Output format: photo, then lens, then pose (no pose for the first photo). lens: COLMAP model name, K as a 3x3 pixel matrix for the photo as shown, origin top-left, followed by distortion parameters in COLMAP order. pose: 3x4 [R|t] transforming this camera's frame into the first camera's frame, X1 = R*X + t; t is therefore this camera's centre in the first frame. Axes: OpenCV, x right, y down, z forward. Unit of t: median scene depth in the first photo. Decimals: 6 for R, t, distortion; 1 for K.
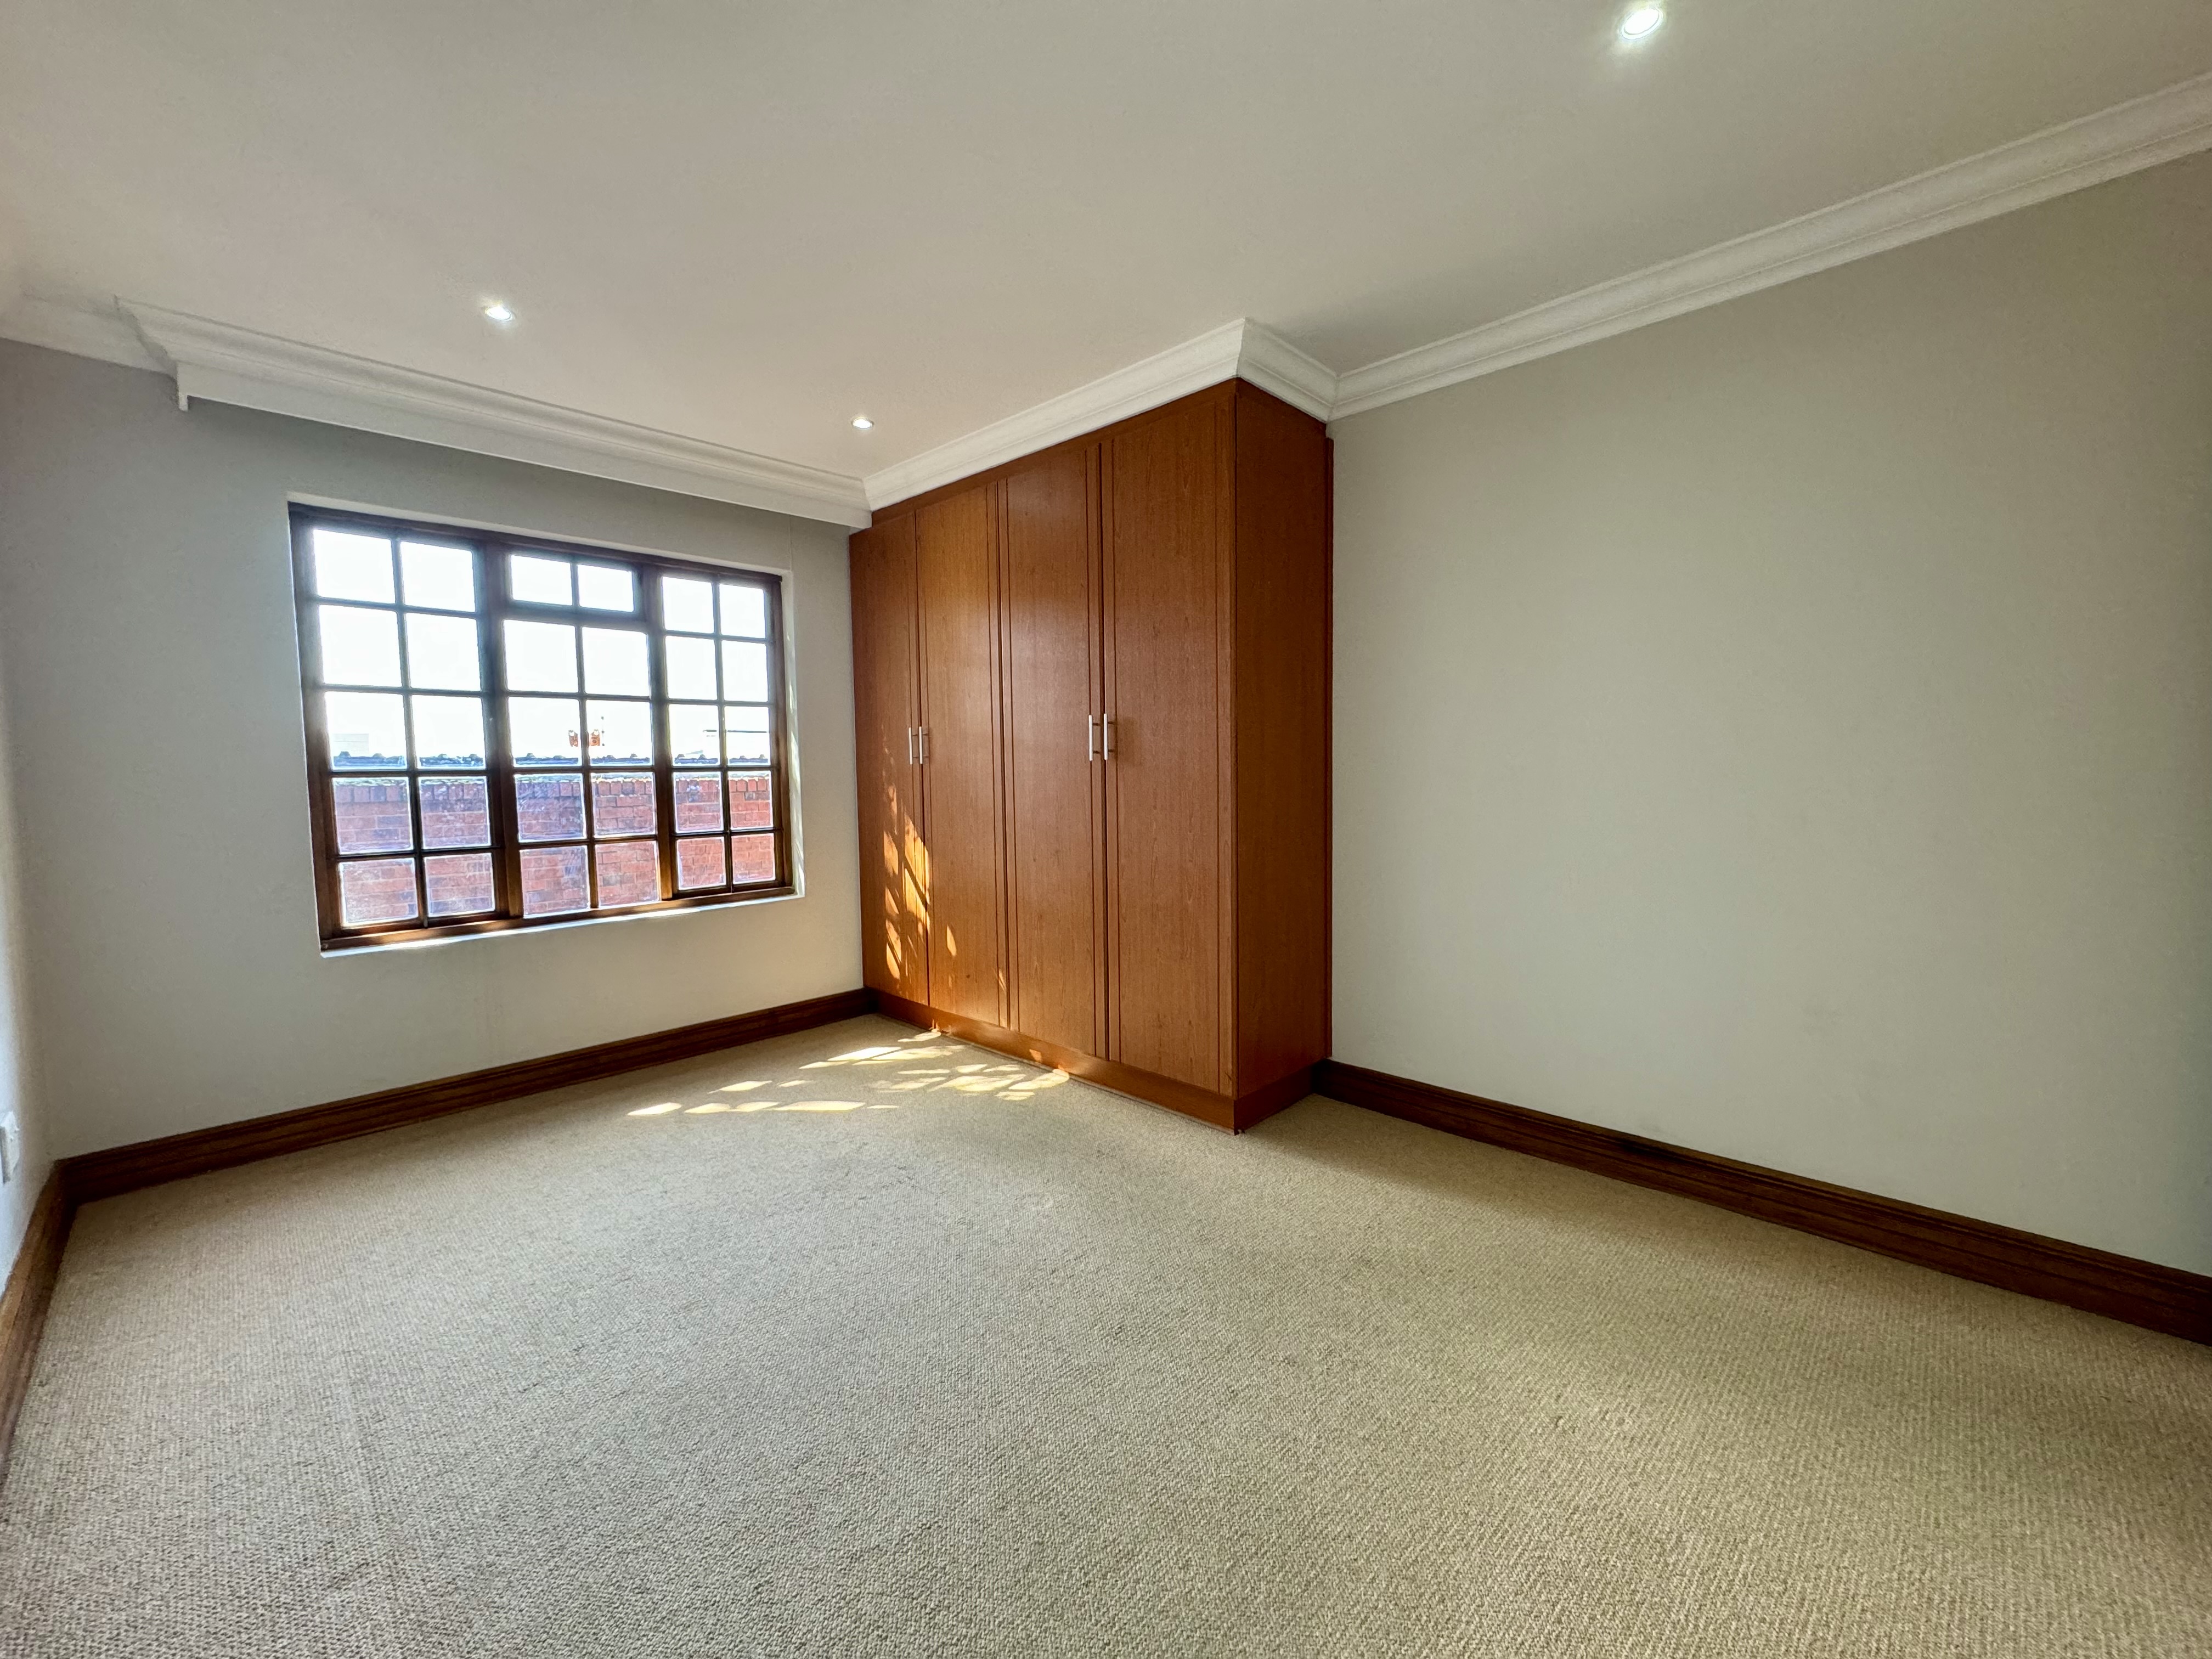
lens RADIAL K [[879.1, 0, 1115.1], [0, 879.1, 831.7], [0, 0, 1]] dist [-0.002679, 0.000126]
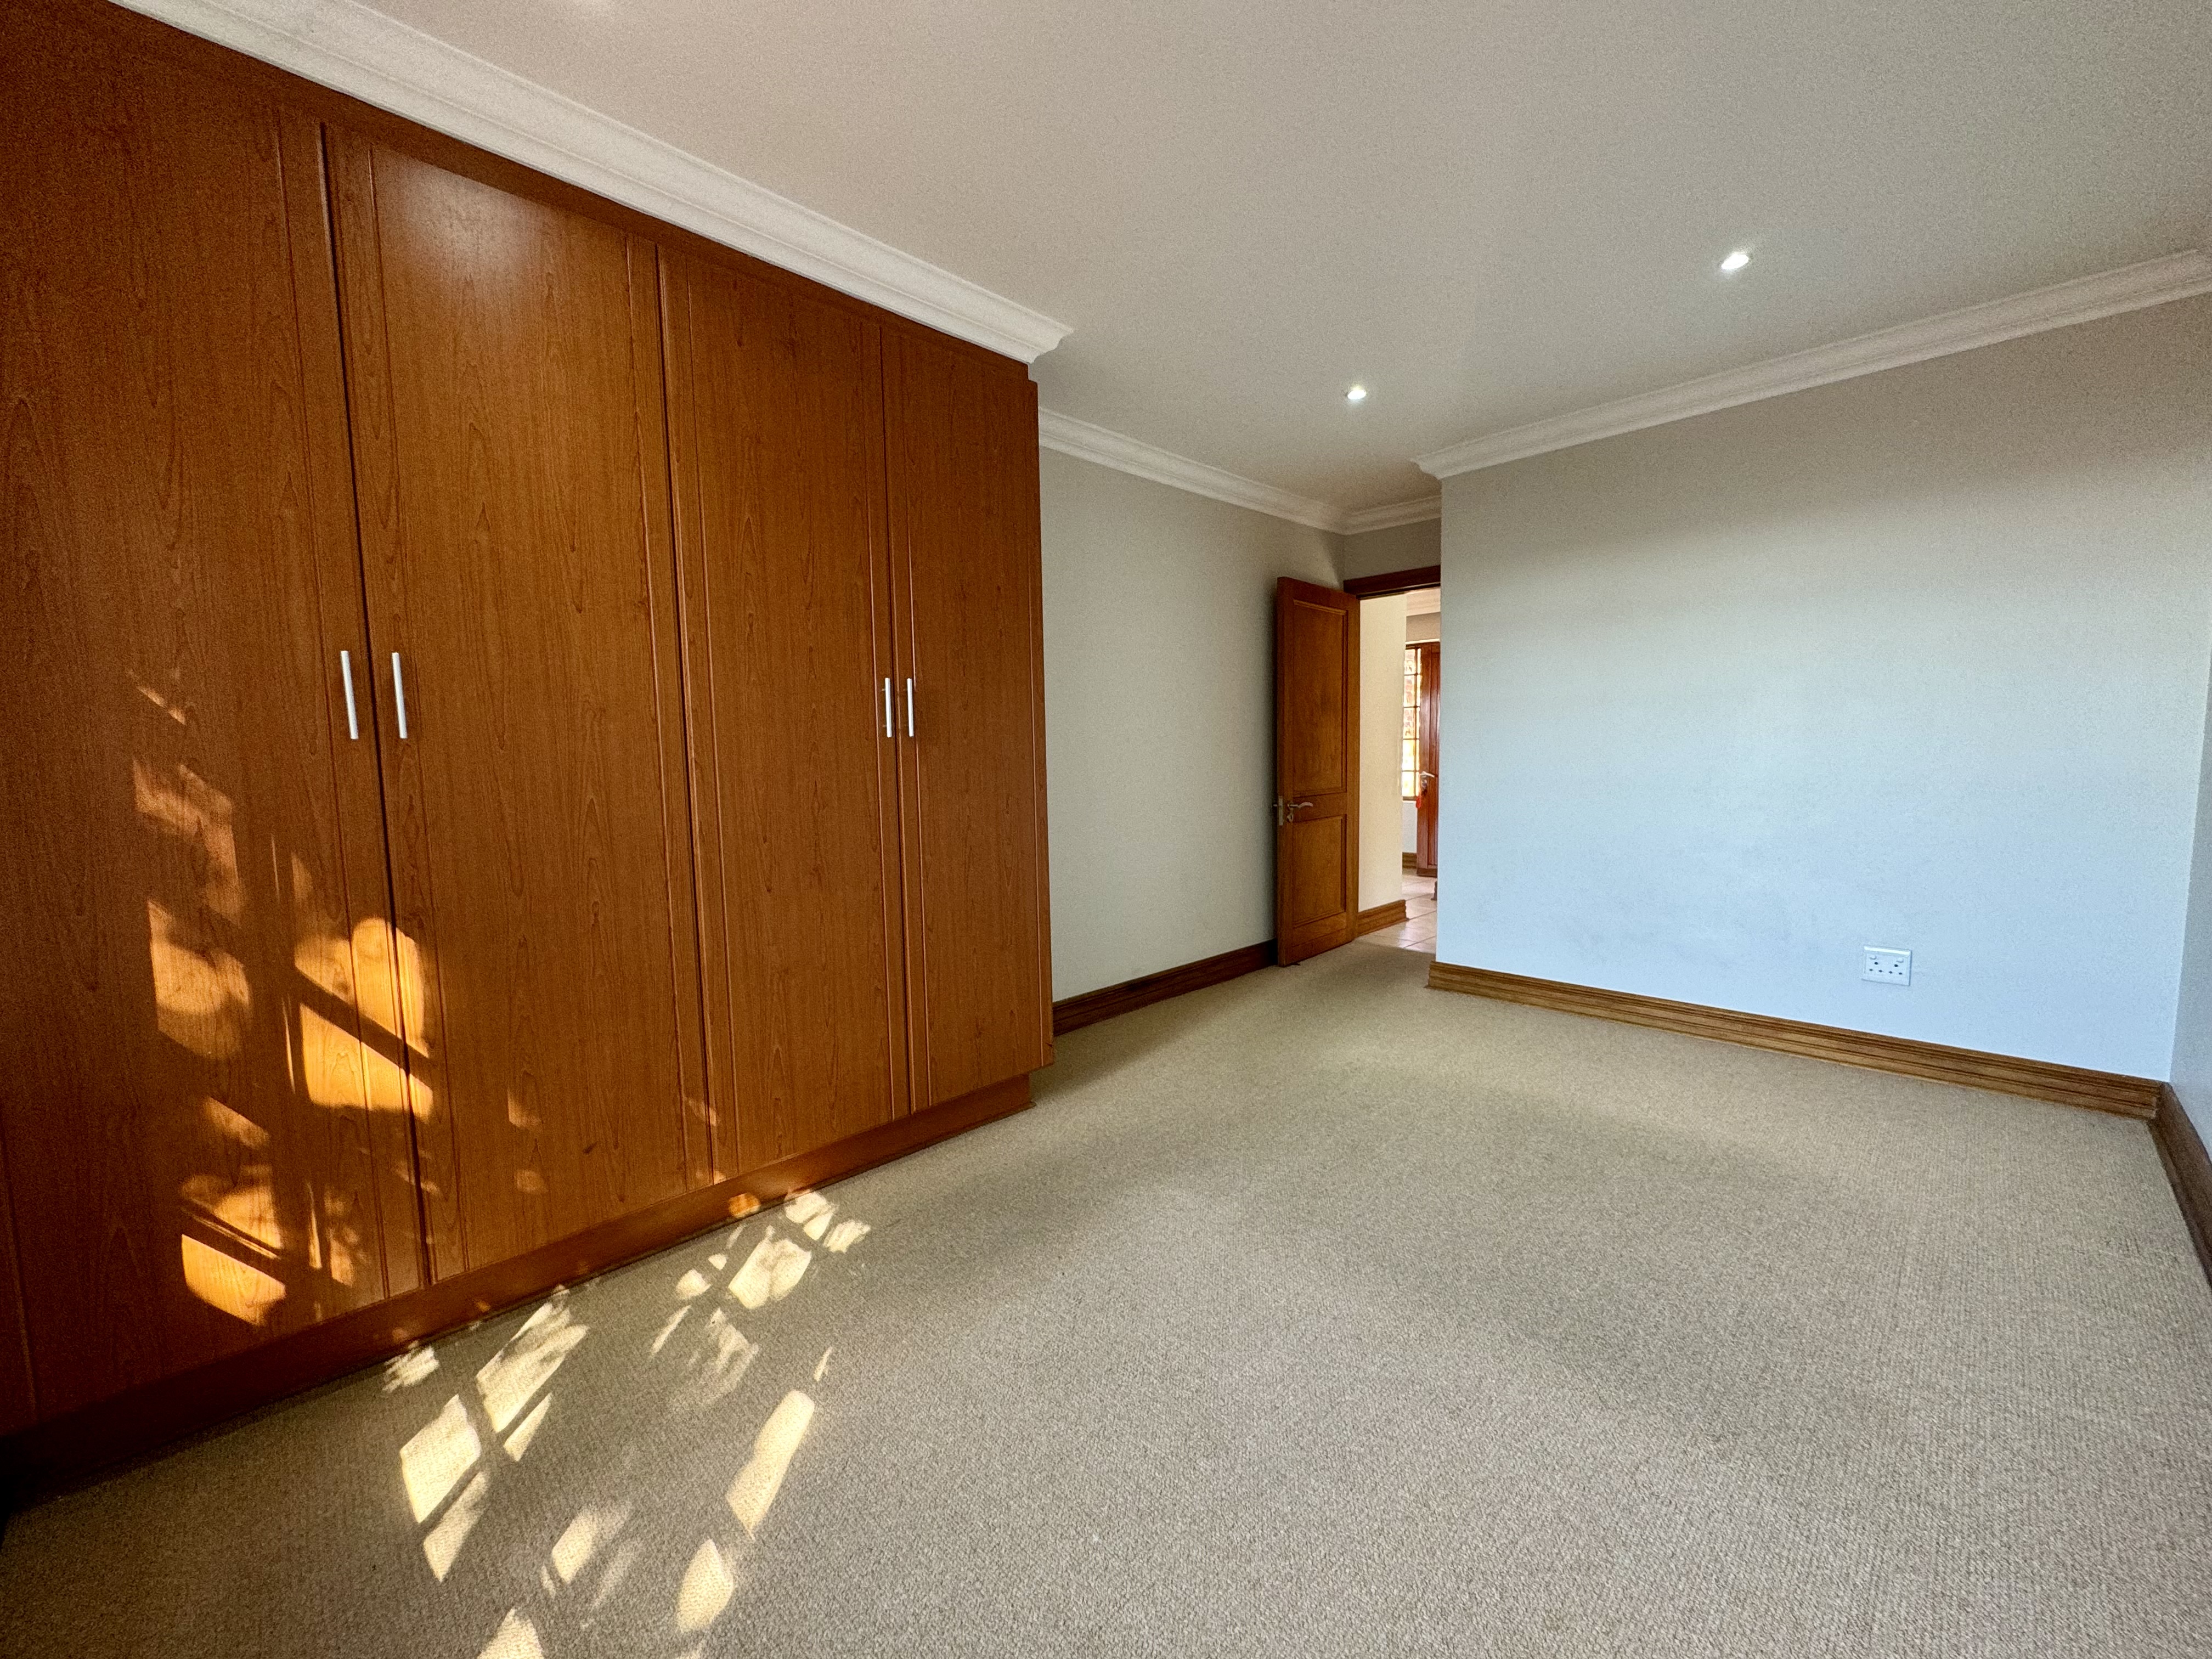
lens RADIAL K [[879.1, 0, 1117.8], [0, 879.1, 829.1], [0, 0, 1]] dist [-0.002679, 0.000126]
pose [[0.006789, -0.086397, 0.996238, -0.715432], [0.086572, 0.992571, 0.085490, -0.045644], [-0.996222, 0.085666, 0.014219, 0.713081]]
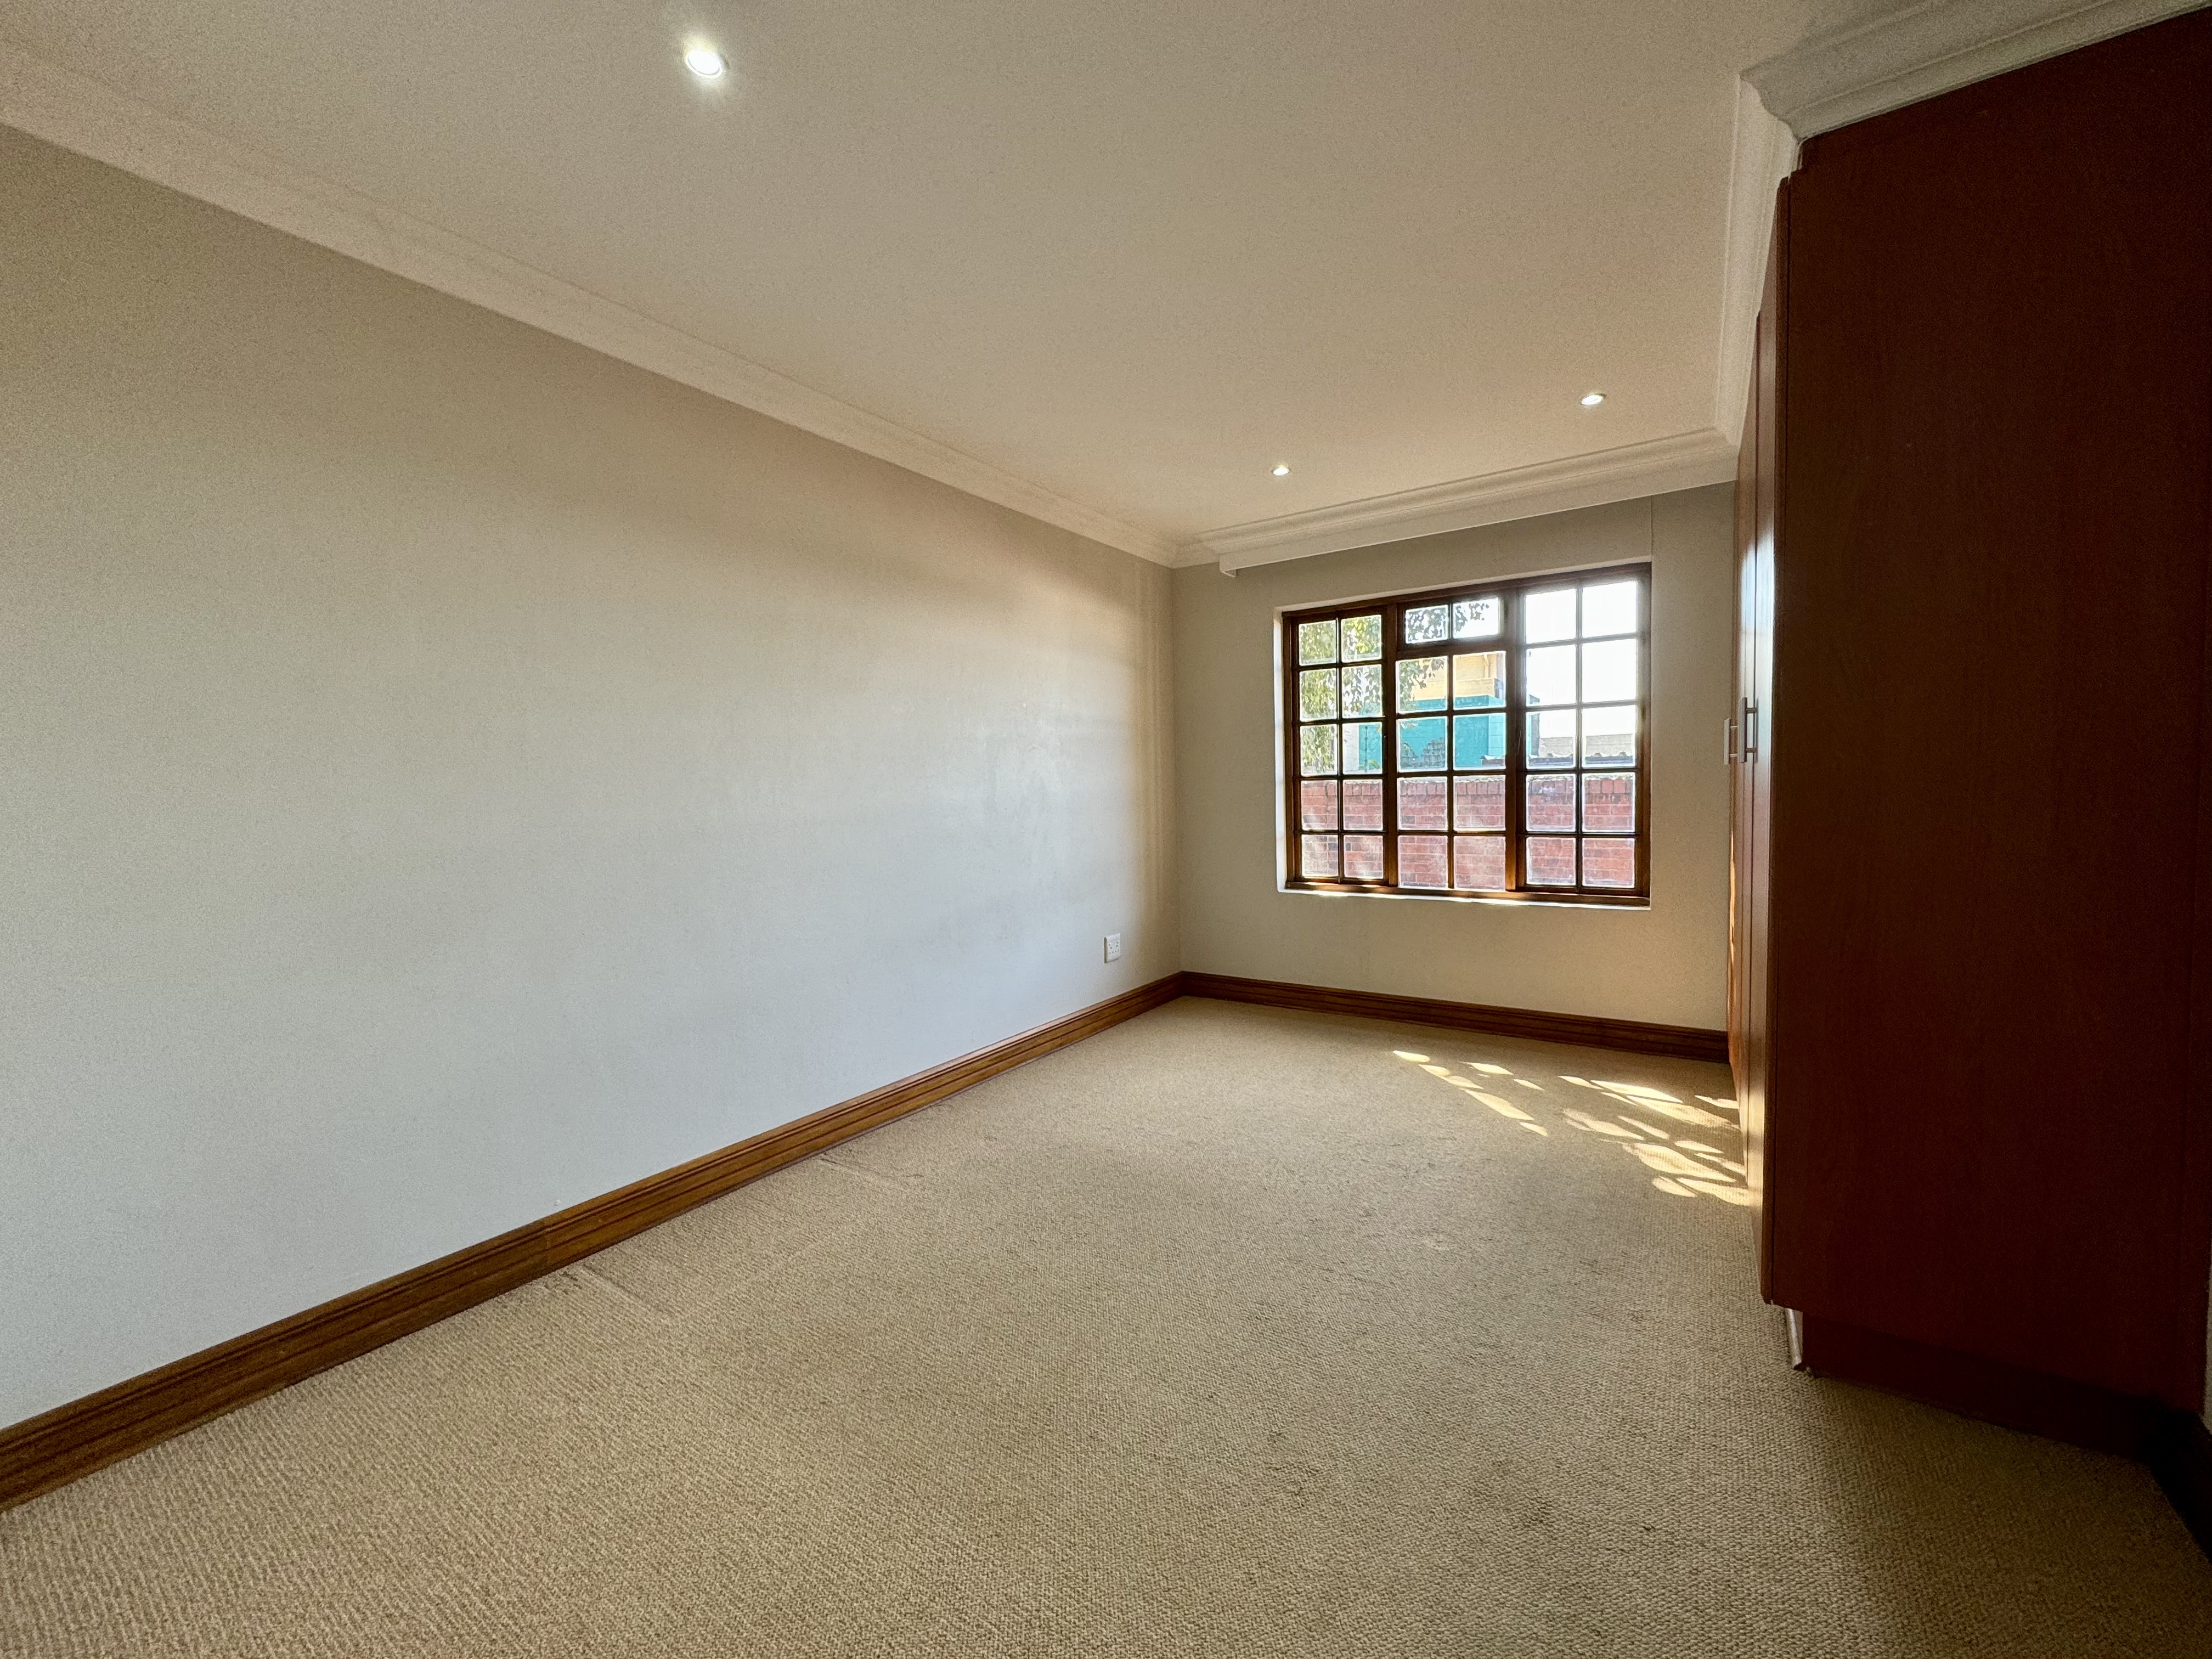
lens RADIAL K [[879.1, 0, 1091.1], [0, 879.1, 834.3], [0, 0, 1]] dist [-0.002679, 0.000126]
pose [[0.162359, 0.066035, -0.984520, 0.527139], [-0.051193, 0.996978, 0.058428, -0.033273], [0.985403, 0.040915, 0.165249, 0.323730]]
